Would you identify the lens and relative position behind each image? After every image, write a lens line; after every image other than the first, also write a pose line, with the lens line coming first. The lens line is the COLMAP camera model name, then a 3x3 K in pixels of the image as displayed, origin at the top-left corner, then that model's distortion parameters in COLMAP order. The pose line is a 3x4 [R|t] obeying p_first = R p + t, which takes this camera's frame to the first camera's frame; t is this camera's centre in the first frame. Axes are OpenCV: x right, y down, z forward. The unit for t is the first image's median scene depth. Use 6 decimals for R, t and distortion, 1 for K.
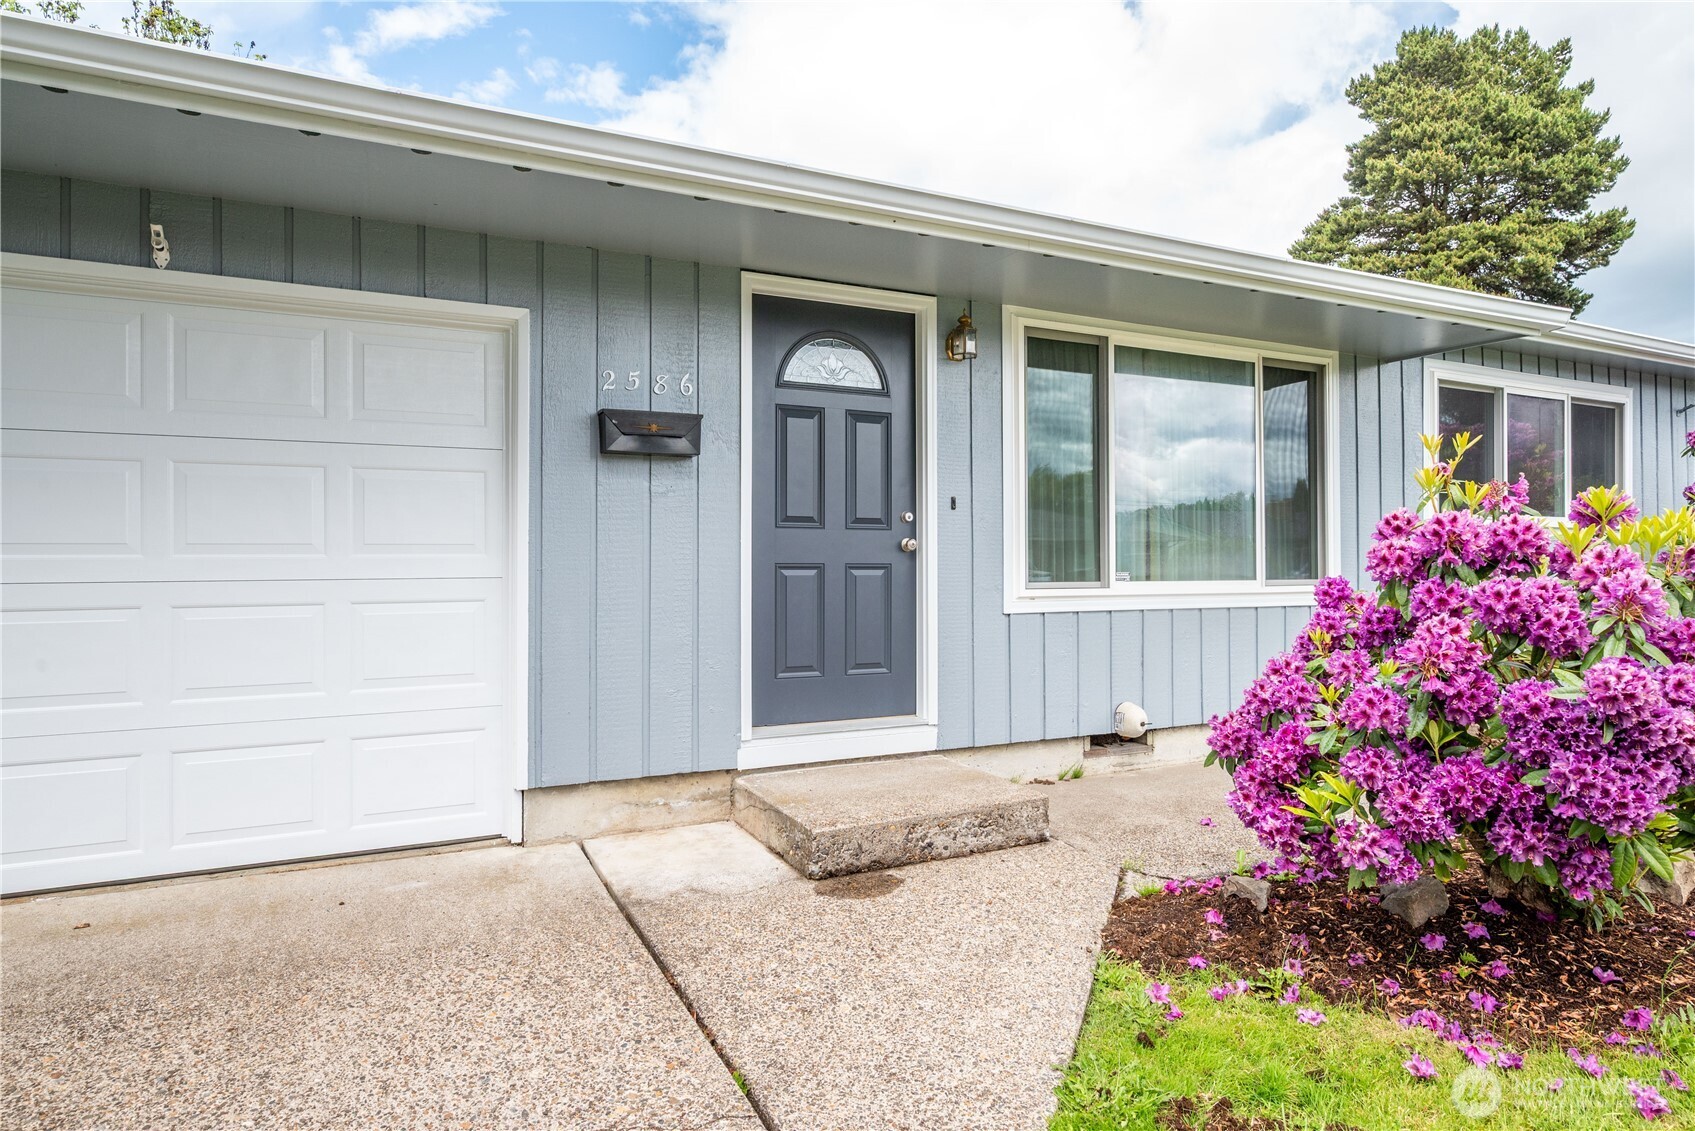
lens RADIAL K [[983.8, 0, 867.4], [0, 983.8, 557.6], [0, 0, 1]] dist [0.003241, 0.000657]
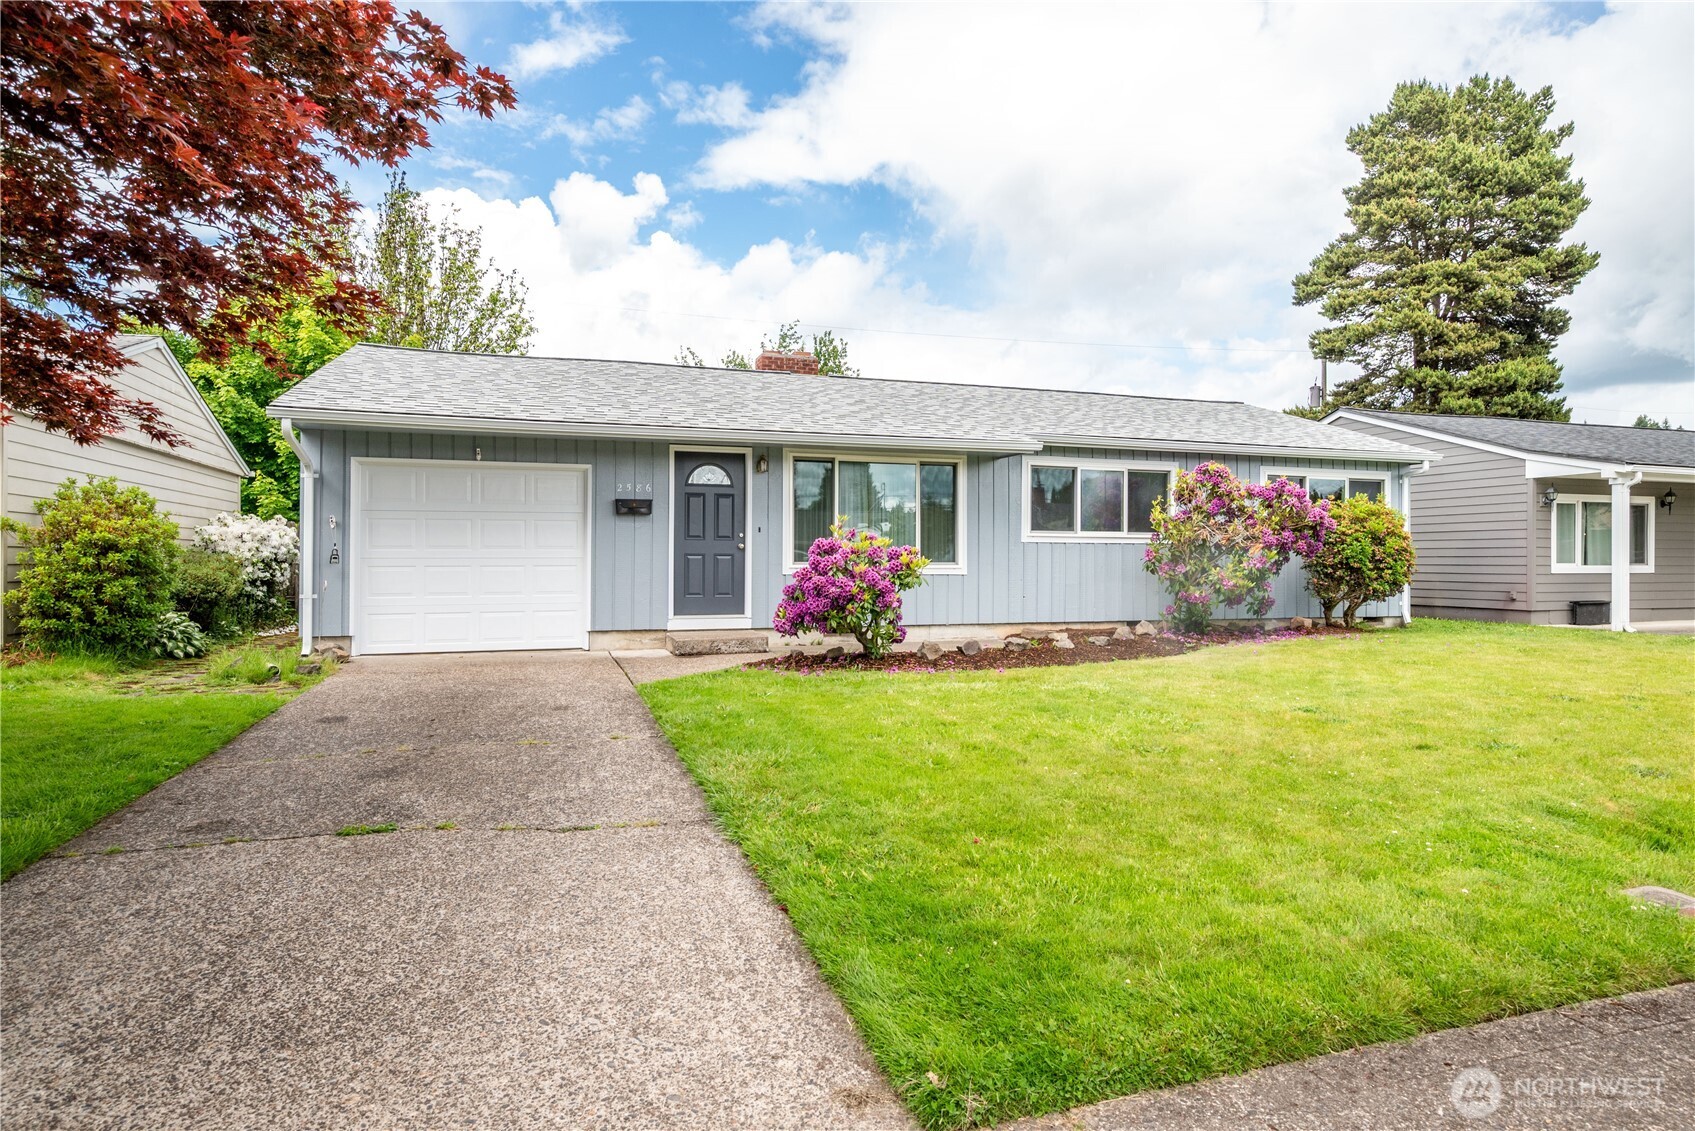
lens RADIAL K [[945.9, 0, 847.5], [0, 945.9, 565.5], [0, 0, 1]] dist [-0.001116, -0.000387]
pose [[0.990790, 0.005827, -0.135285, 0.085503], [-0.004004, 0.999898, 0.013743, 0.000202], [0.135351, -0.013074, 0.990711, -0.181478]]
